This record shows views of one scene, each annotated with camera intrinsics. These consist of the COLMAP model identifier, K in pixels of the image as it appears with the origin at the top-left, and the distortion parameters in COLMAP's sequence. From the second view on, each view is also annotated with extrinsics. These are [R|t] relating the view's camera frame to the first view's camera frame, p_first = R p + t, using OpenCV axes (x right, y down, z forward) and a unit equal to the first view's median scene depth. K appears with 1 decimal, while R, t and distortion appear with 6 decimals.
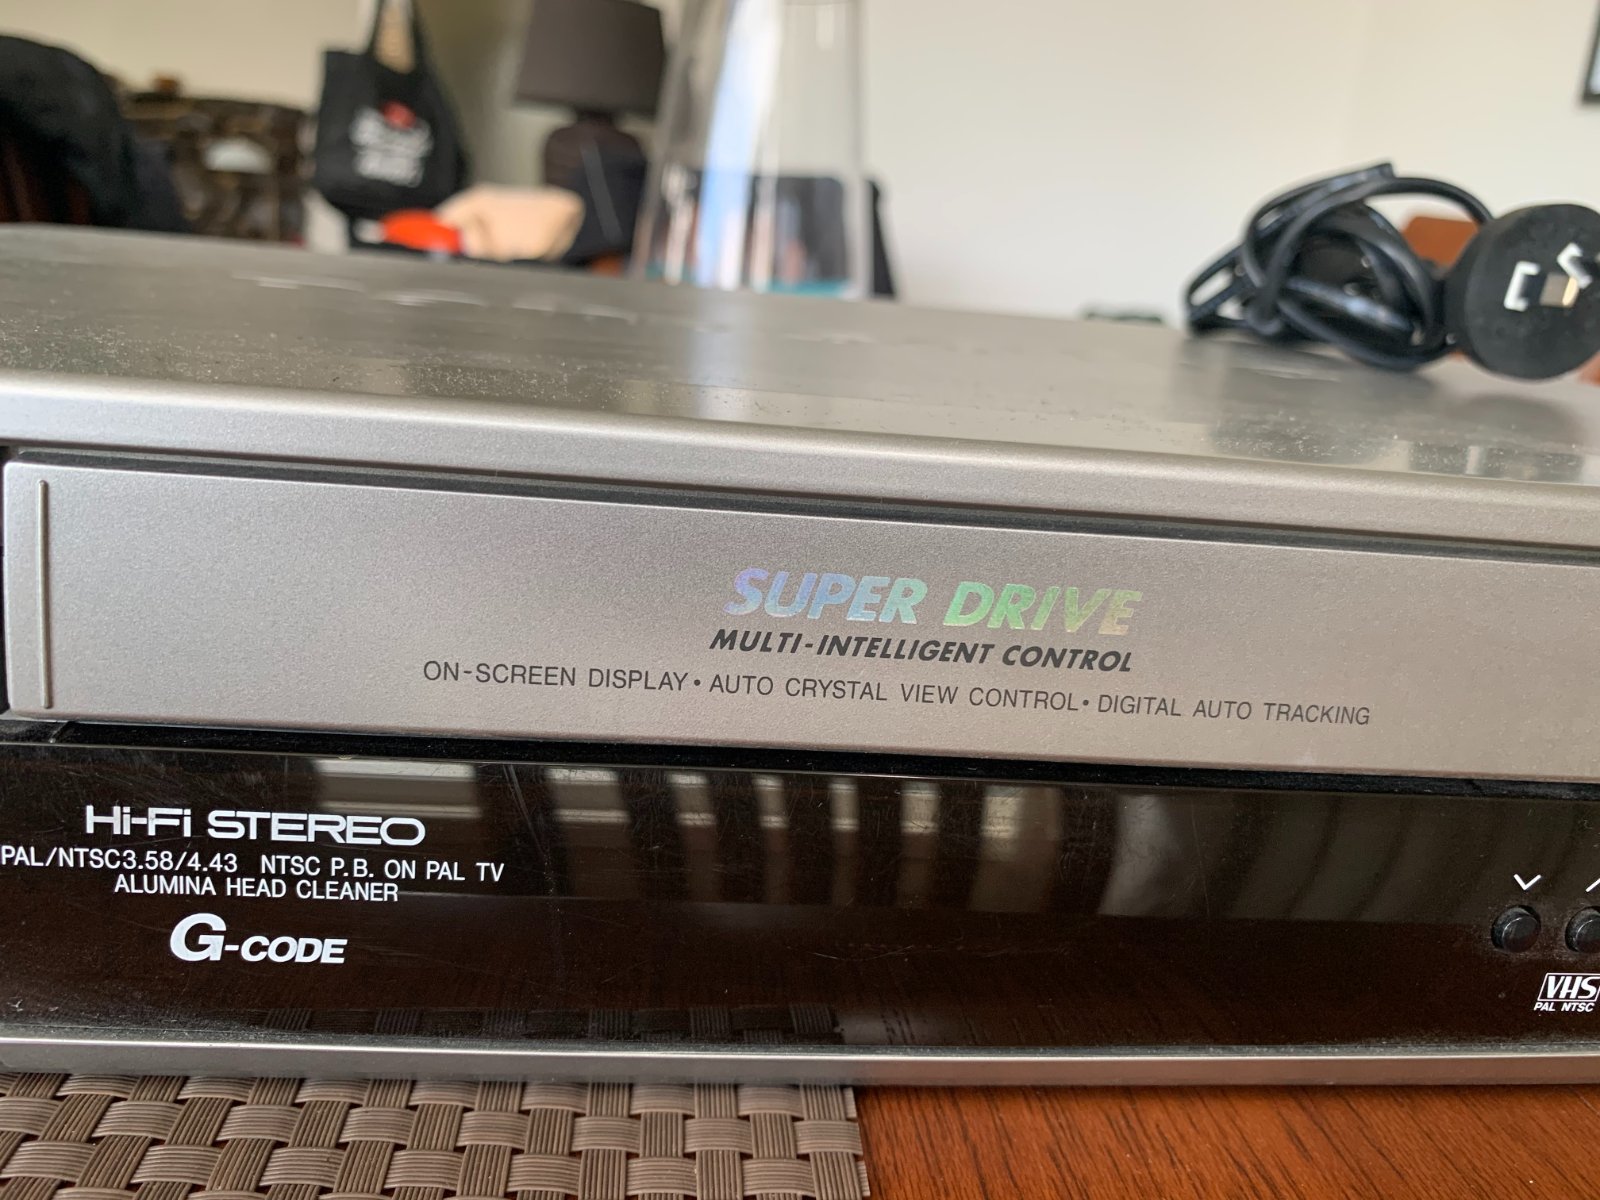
lens RADIAL K [[1261.3, 0, 800.0], [0, 1261.3, 600.0], [0, 0, 1]] dist [-0.115118, 0.146604]
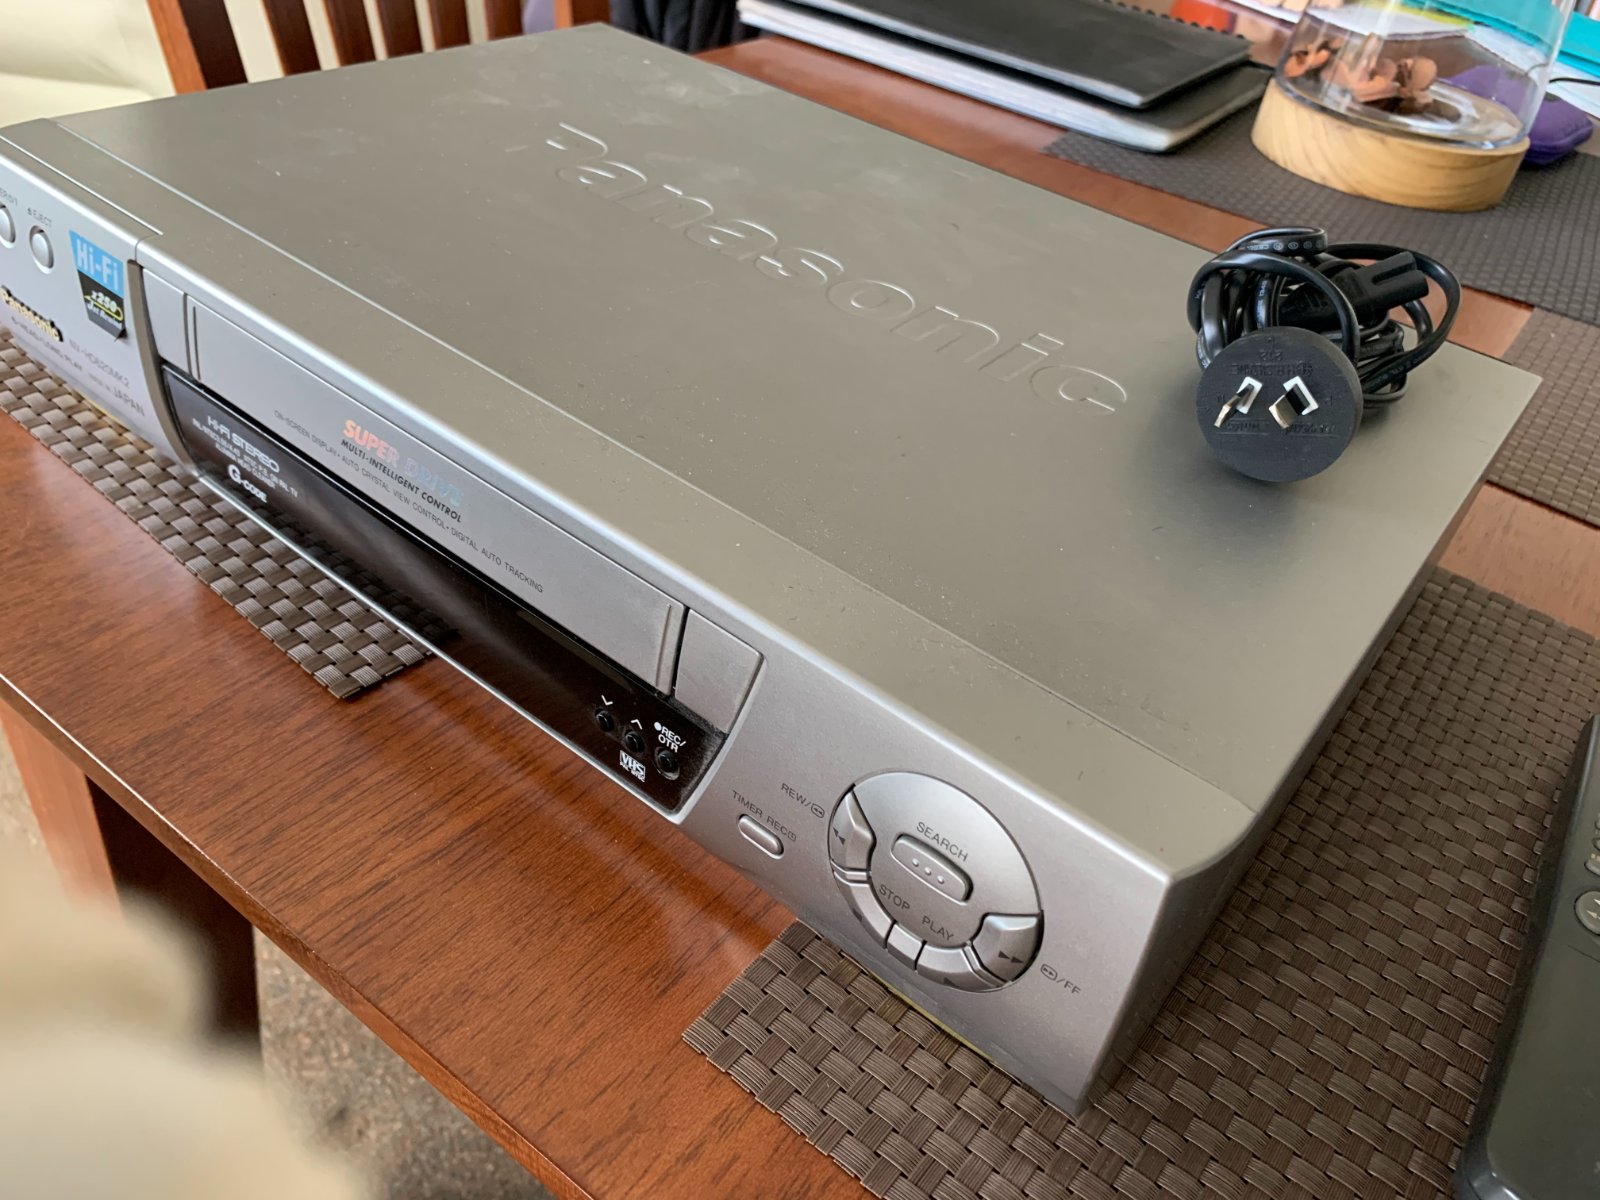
lens RADIAL K [[1236.0, 0, 802.6], [0, 1236.0, 596.0], [0, 0, 1]] dist [-0.007276, -0.006221]
pose [[0.727844, 0.438018, -0.527620, 2.043715], [-0.255106, 0.887144, 0.384573, -0.882229], [0.636525, -0.145310, 0.757444, -0.332871]]
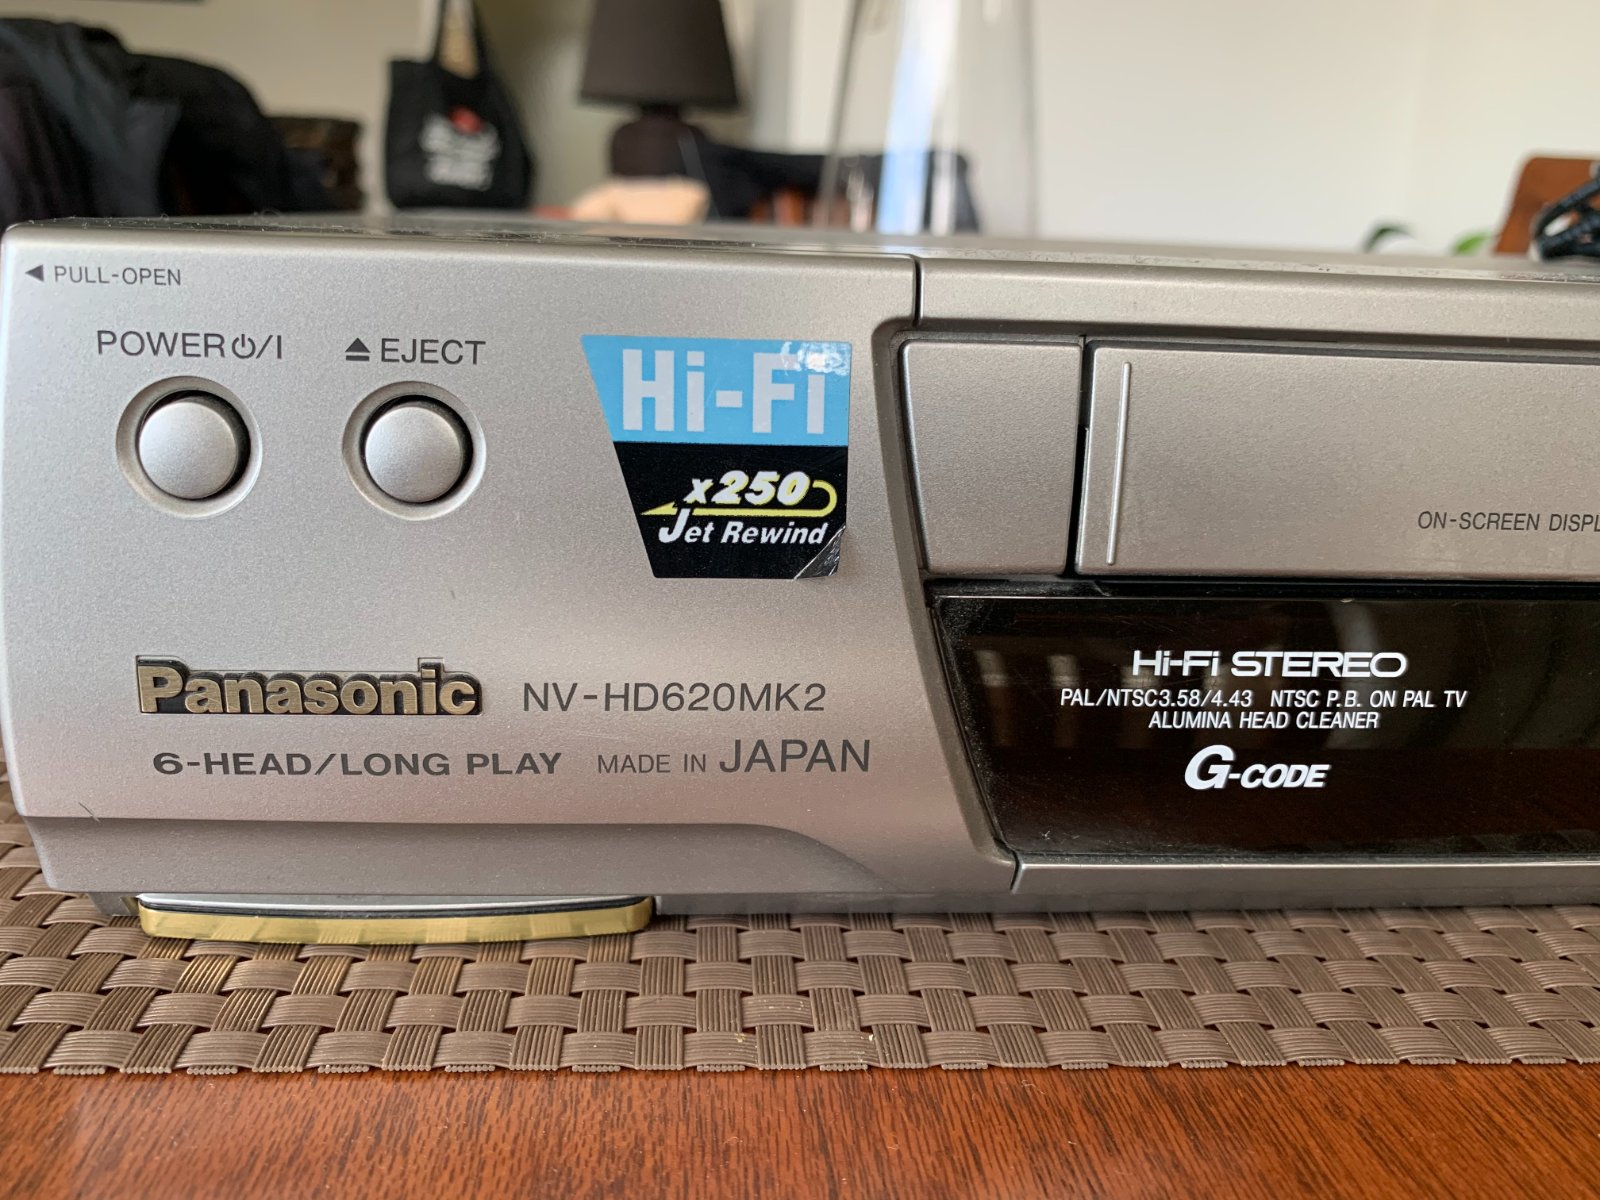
lens RADIAL K [[1236.0, 0, 802.6], [0, 1236.0, 596.0], [0, 0, 1]] dist [-0.007276, -0.006221]
pose [[0.998735, -0.043756, -0.024772, -0.831309], [0.043897, 0.999022, 0.005213, 0.093841], [0.024520, -0.006294, 0.999680, -0.146523]]
